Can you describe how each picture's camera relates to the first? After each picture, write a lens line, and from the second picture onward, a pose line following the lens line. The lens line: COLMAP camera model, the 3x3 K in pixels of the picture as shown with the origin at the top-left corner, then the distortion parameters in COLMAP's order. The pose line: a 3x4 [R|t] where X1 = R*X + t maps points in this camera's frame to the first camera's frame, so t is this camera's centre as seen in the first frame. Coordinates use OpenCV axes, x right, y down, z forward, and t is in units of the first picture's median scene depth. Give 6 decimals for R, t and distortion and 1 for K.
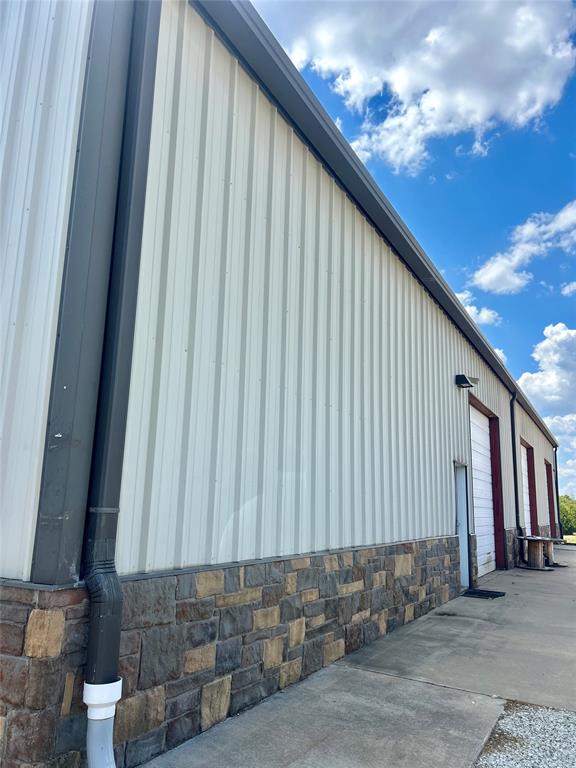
lens RADIAL K [[587.2, 0, 286.2], [0, 587.2, 383.5], [0, 0, 1]] dist [0.025873, -0.012214]
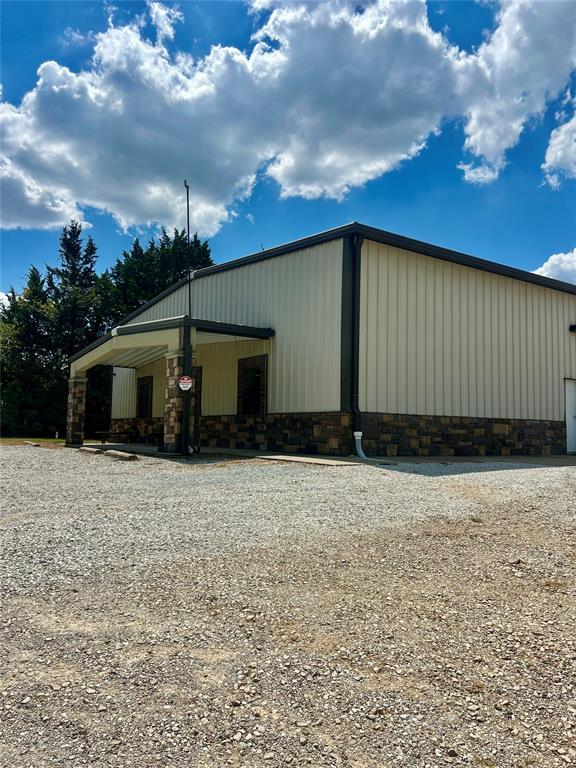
lens RADIAL K [[587.2, 0, 282.7], [0, 587.2, 386.9], [0, 0, 1]] dist [0.025873, -0.012214]
pose [[0.894493, -0.050748, -0.444193, 0.691633], [0.102395, 0.990382, 0.093050, -0.181452], [0.435199, -0.128715, 0.891086, -1.866345]]
